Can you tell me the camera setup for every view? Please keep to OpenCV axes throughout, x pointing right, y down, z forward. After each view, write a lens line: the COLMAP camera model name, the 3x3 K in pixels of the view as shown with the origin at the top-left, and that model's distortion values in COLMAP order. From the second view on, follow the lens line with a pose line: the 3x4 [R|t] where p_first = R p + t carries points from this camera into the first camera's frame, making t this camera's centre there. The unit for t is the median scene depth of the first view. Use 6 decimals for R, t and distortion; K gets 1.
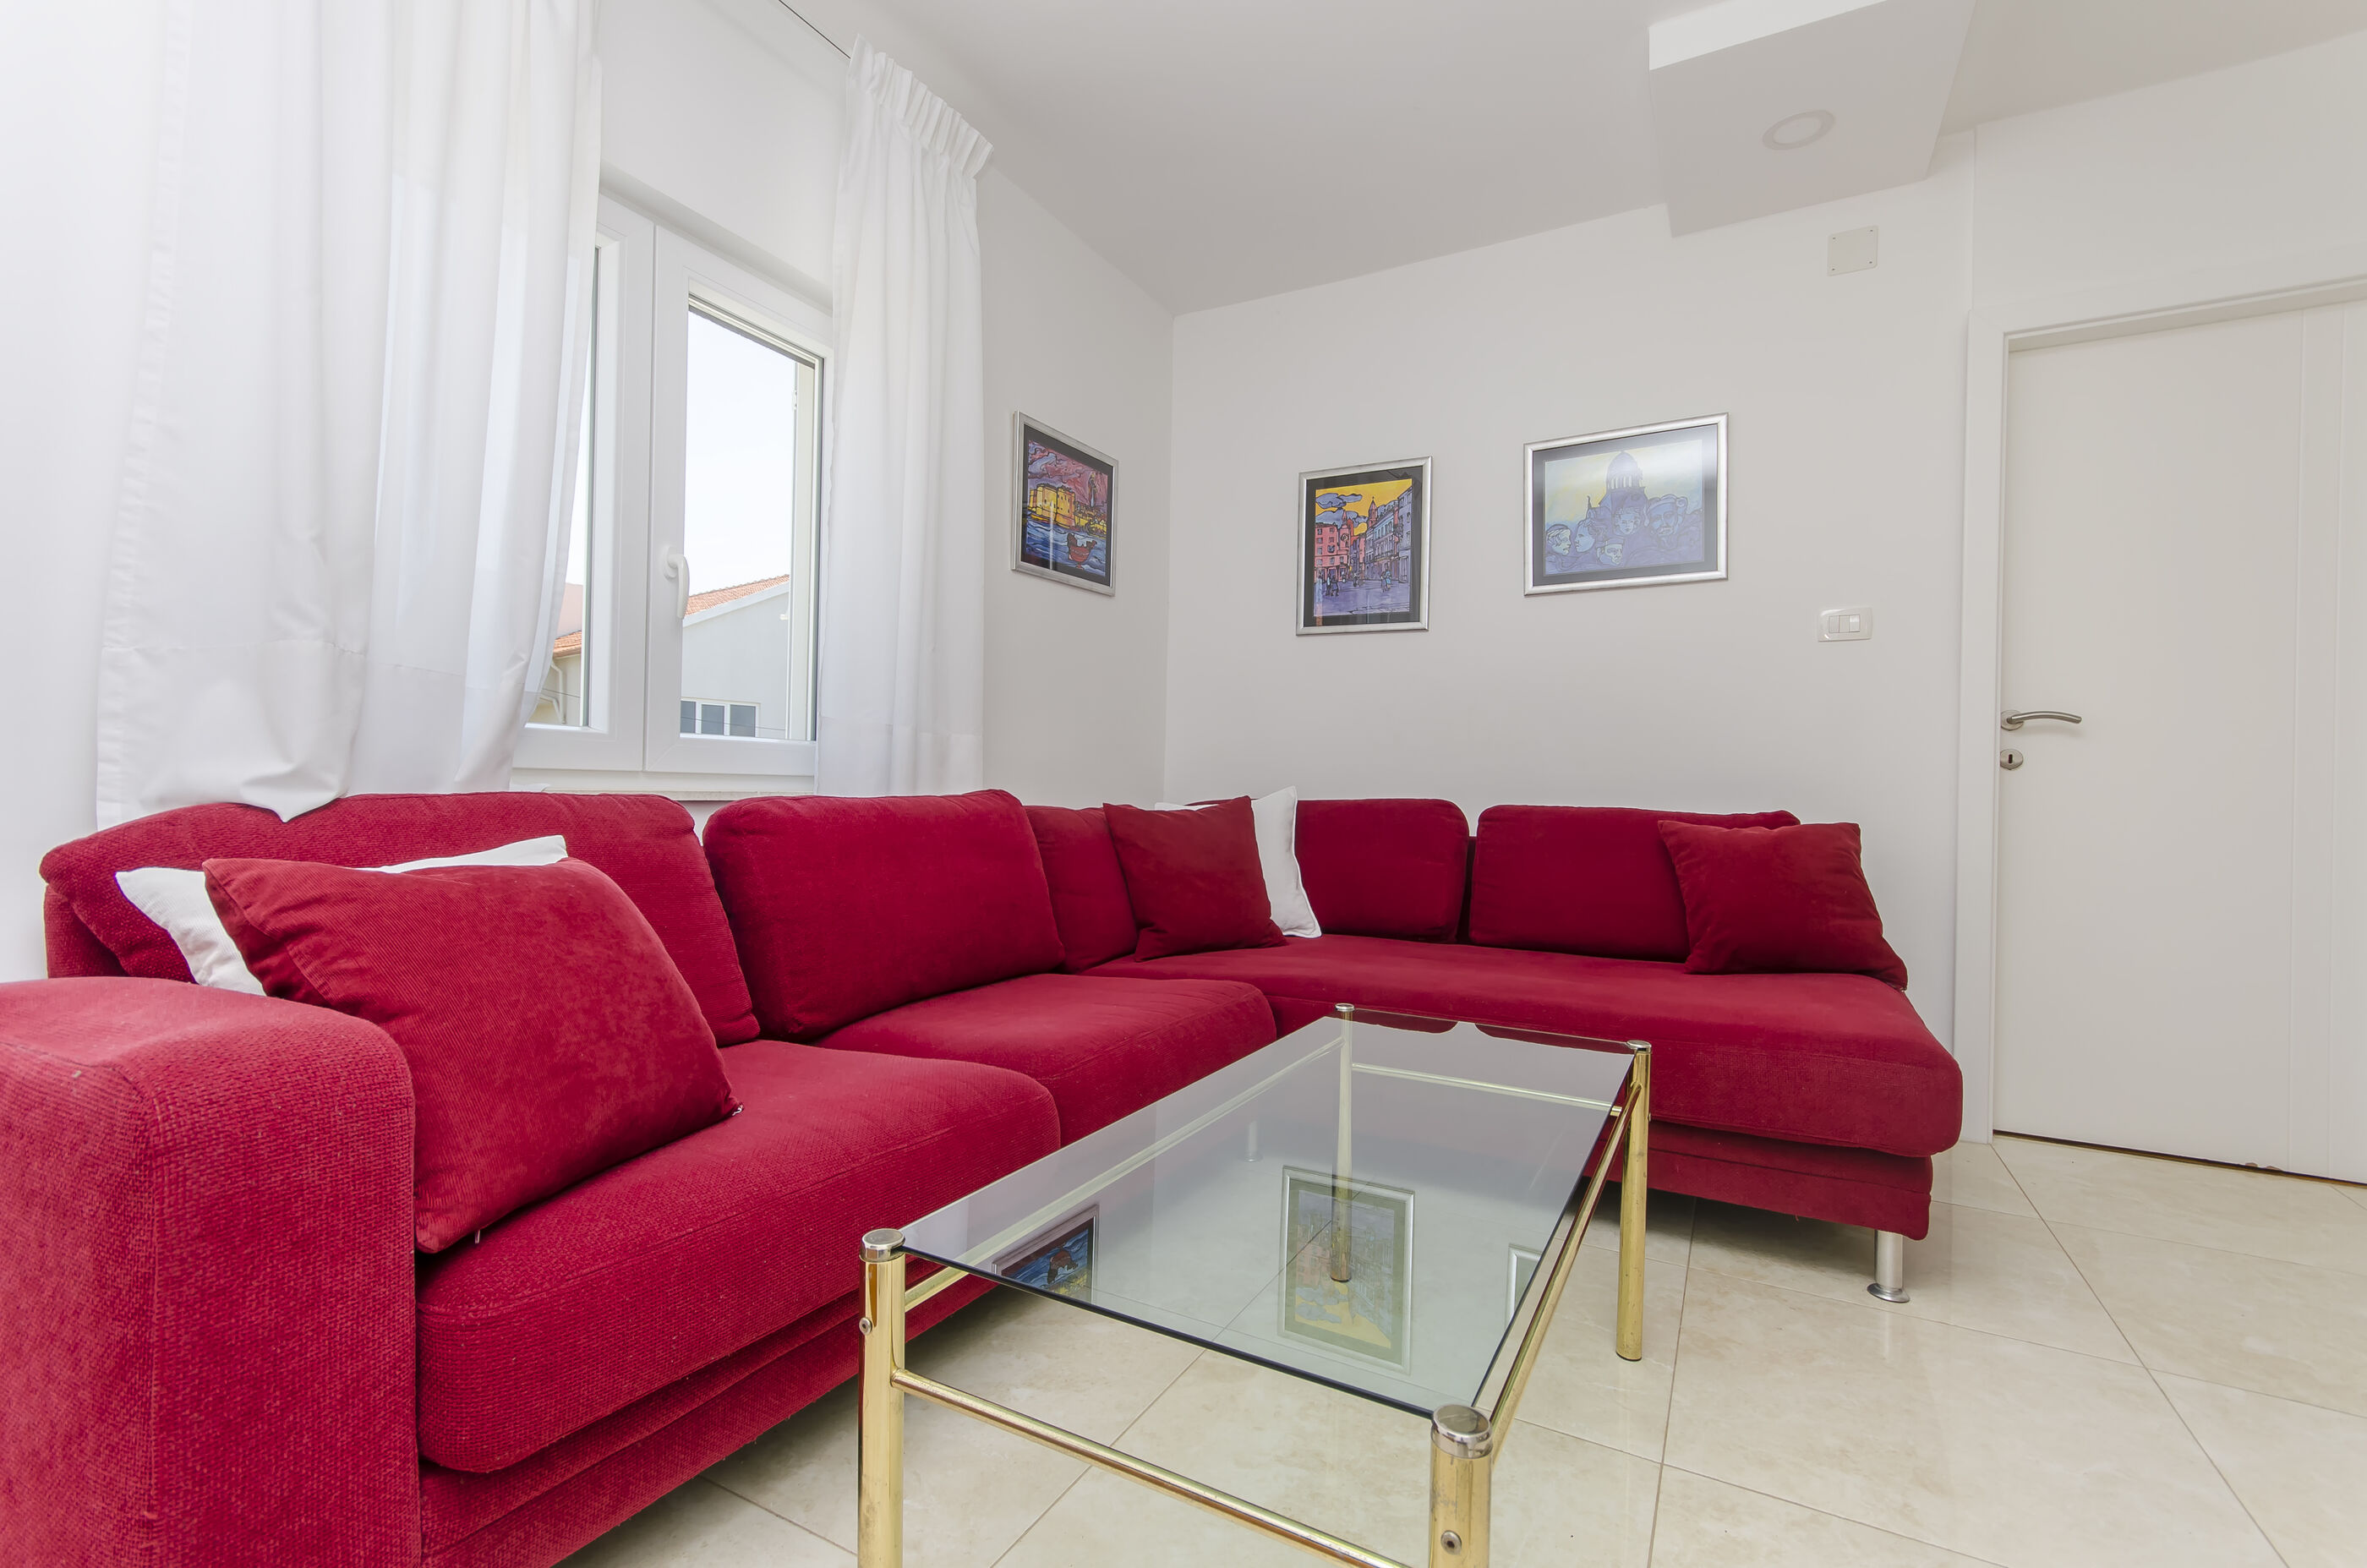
lens RADIAL K [[1036.2, 0, 1183.2], [0, 1036.2, 781.4], [0, 0, 1]] dist [0.014377, -0.000345]
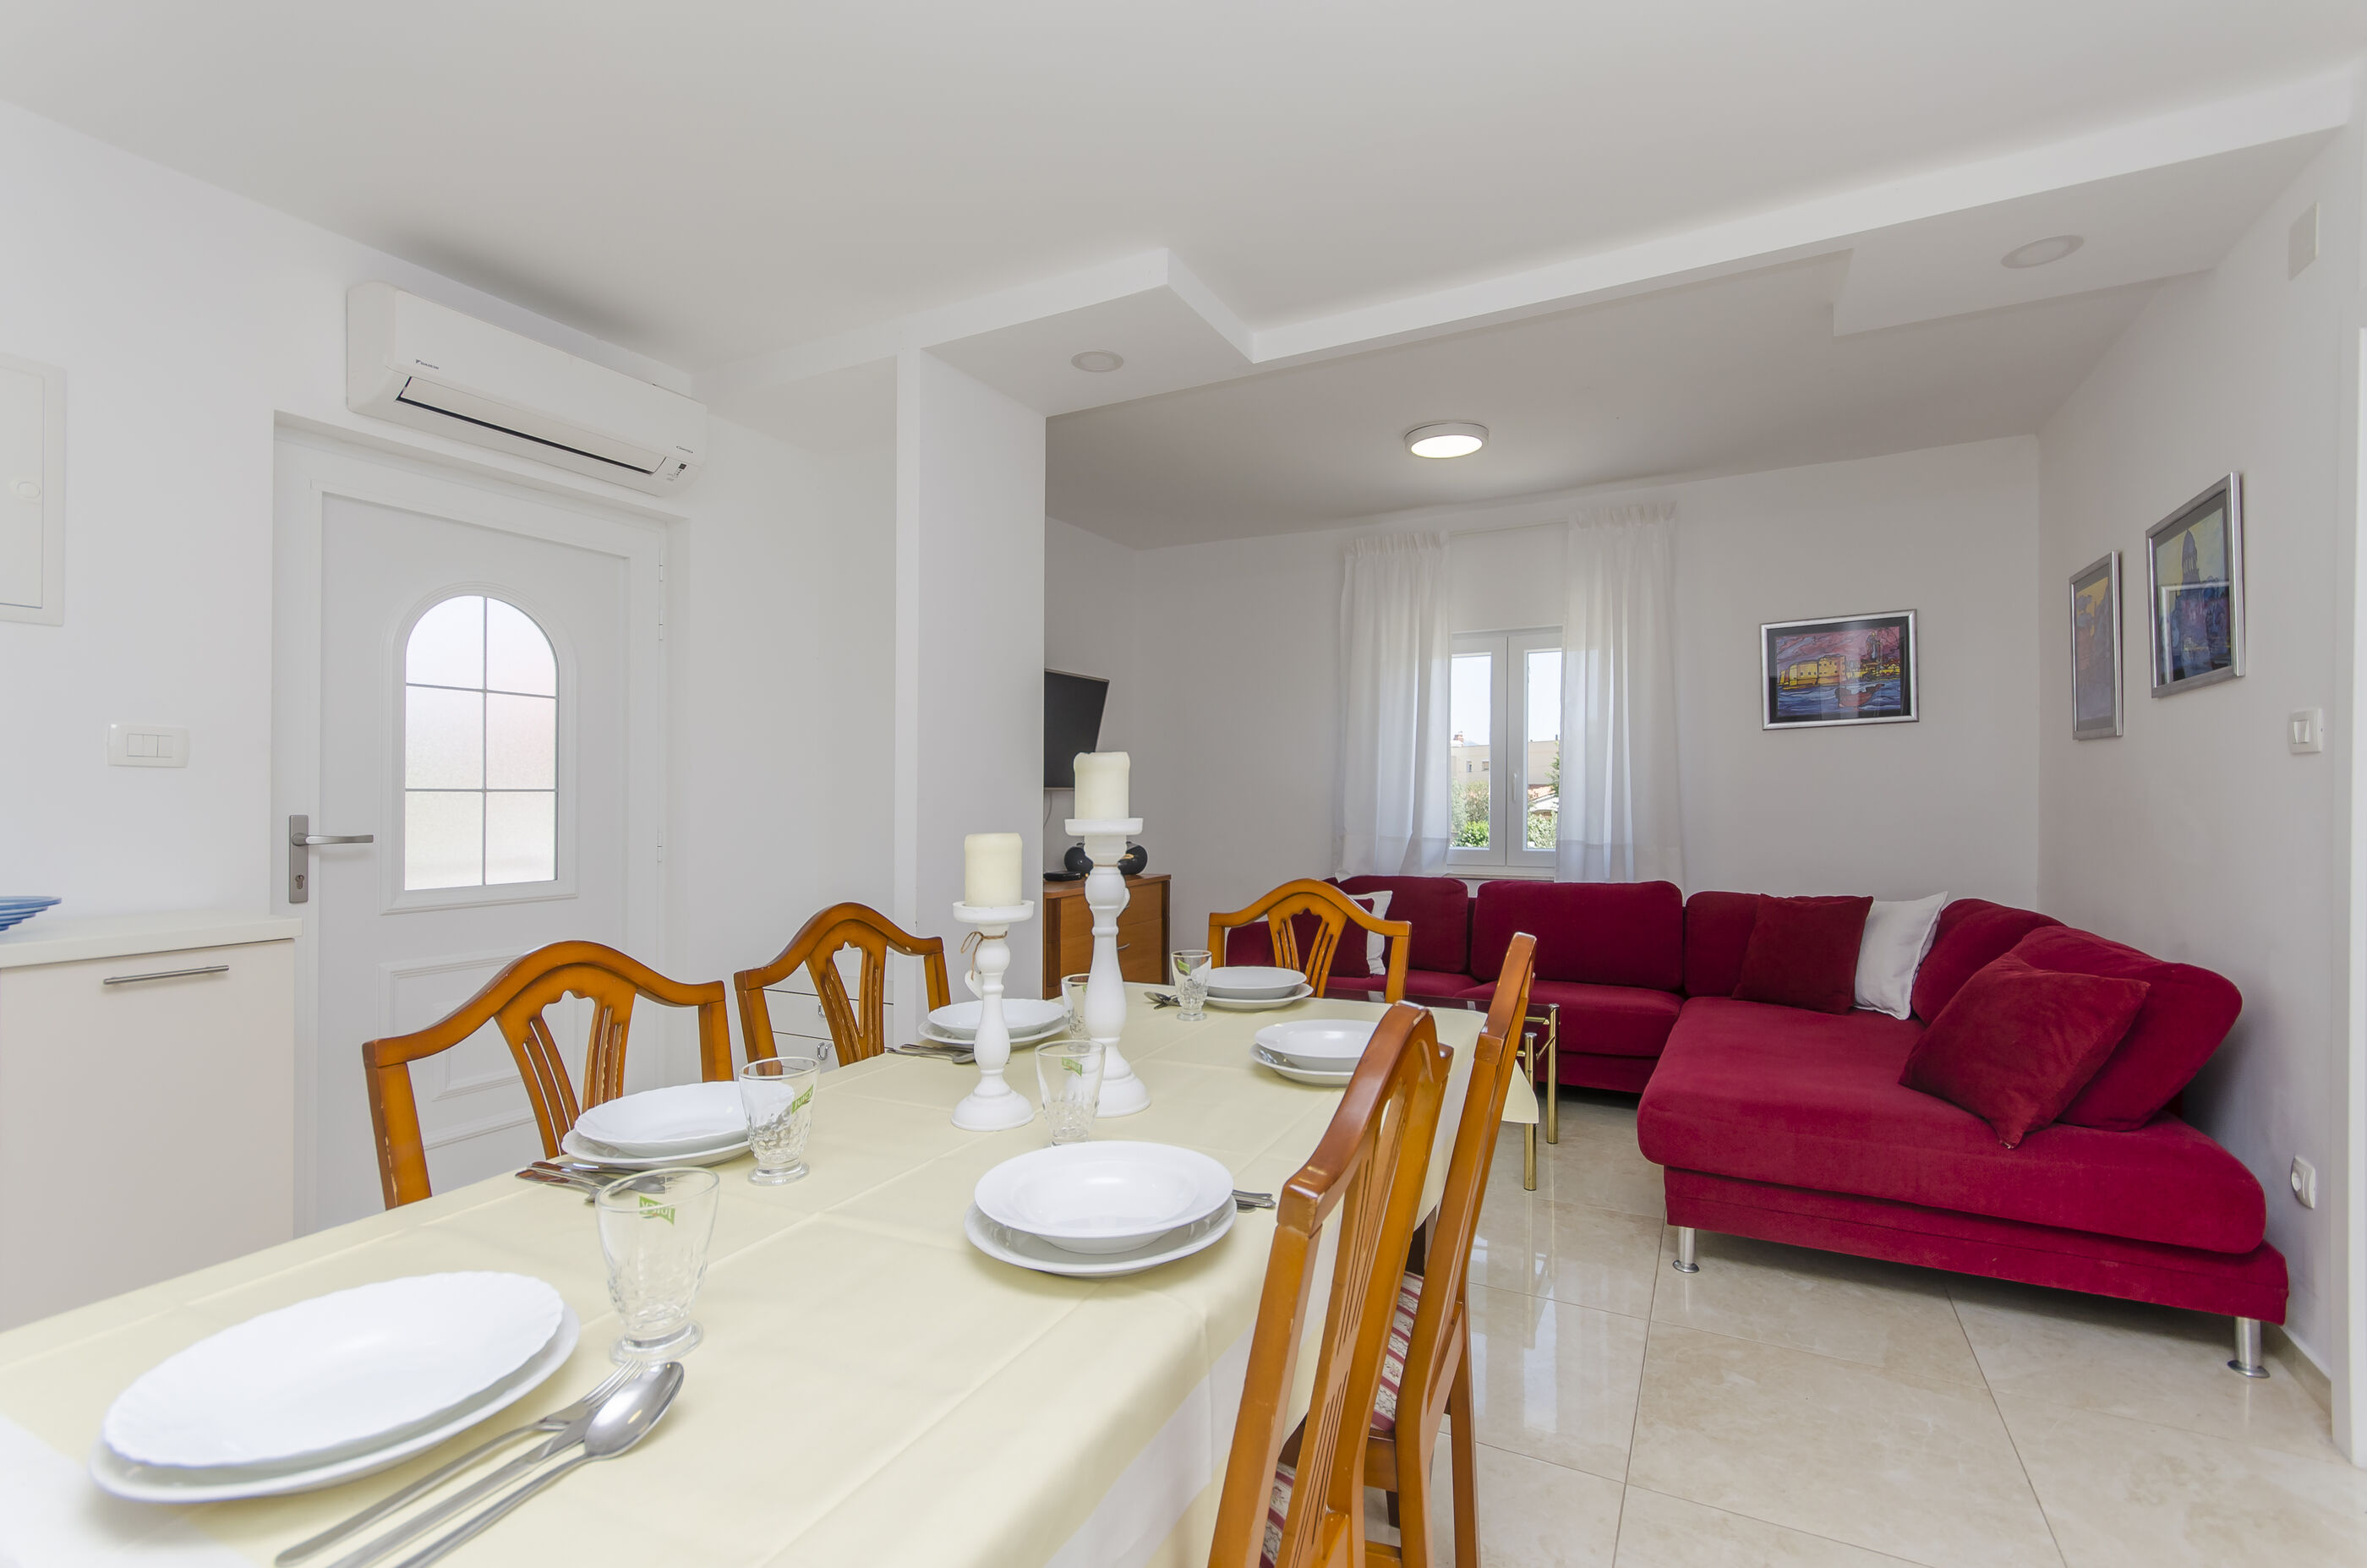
lens RADIAL K [[1036.2, 0, 1195.6], [0, 1036.2, 820.3], [0, 0, 1]] dist [0.014377, -0.000345]
pose [[0.008002, 0.002303, -0.999965, 1.222666], [0.010737, 0.999940, 0.002389, -0.085083], [0.999910, -0.010756, 0.007976, 0.177580]]
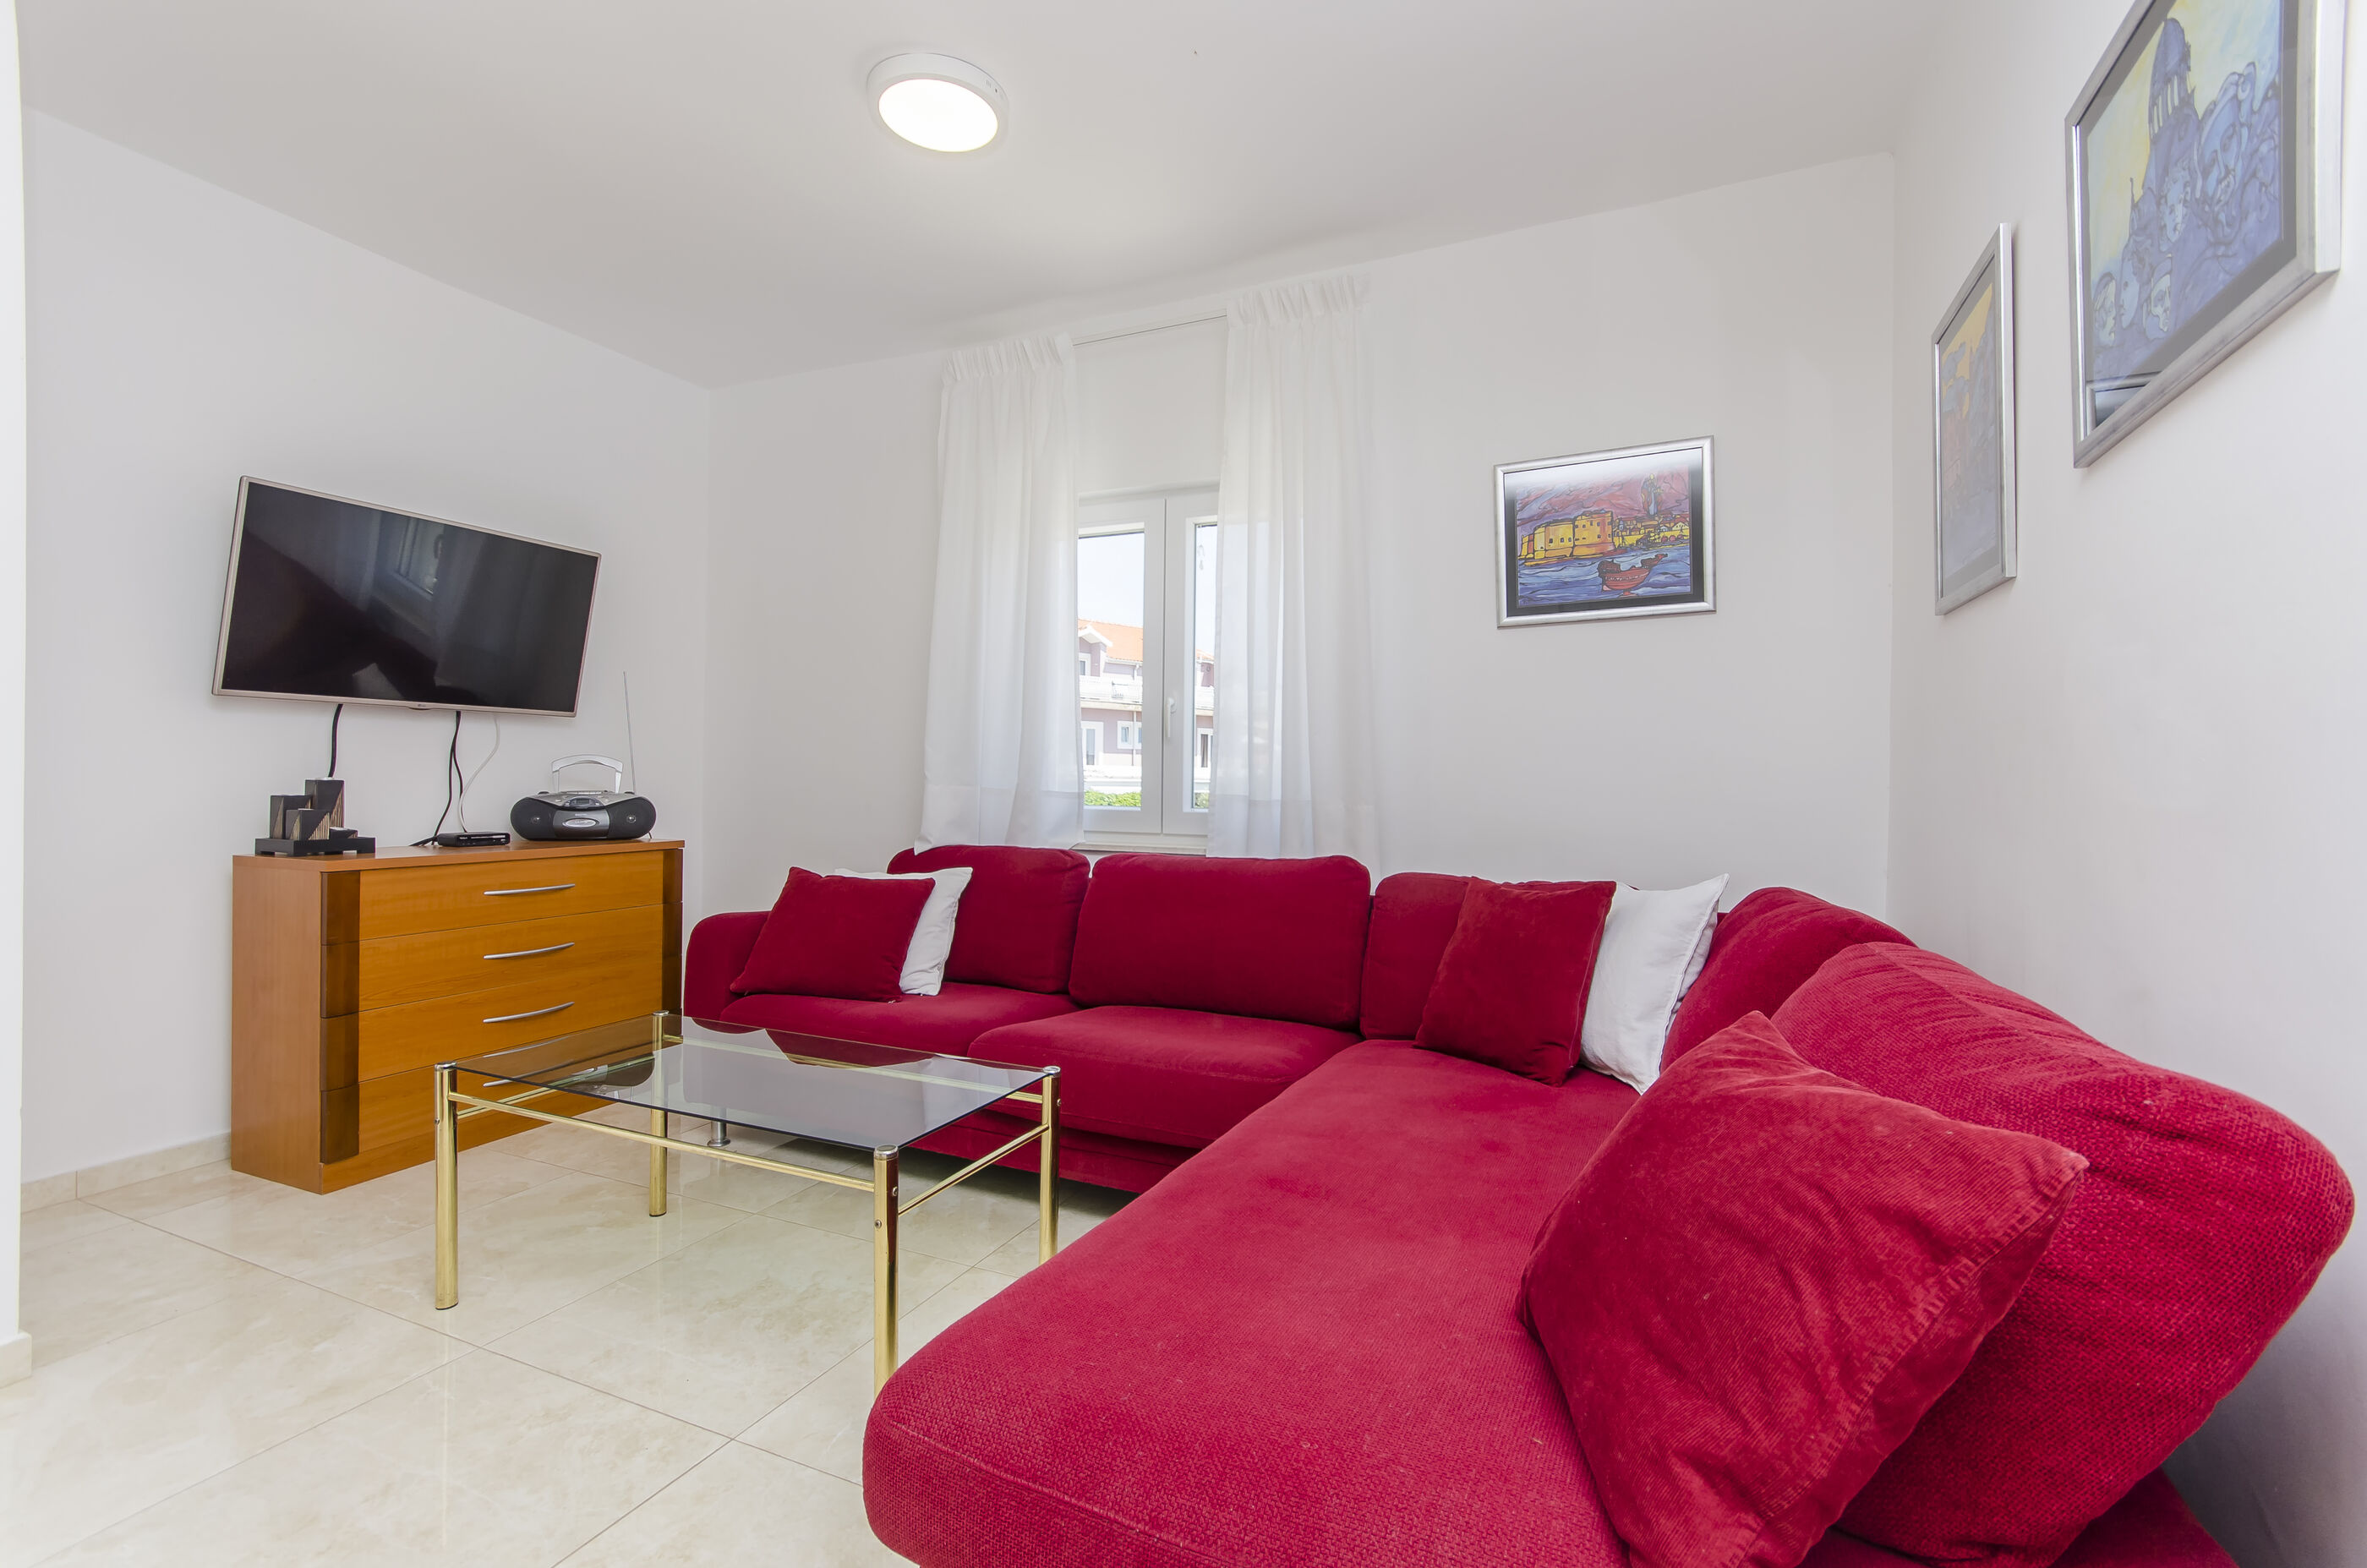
lens RADIAL K [[1036.2, 0, 1189.9], [0, 1036.2, 794.2], [0, 0, 1]] dist [0.014377, -0.000345]
pose [[0.062132, -0.008200, -0.998034, 0.732494], [-0.005800, 0.999946, -0.008577, -0.039309], [0.998051, 0.006322, 0.062082, 0.620259]]
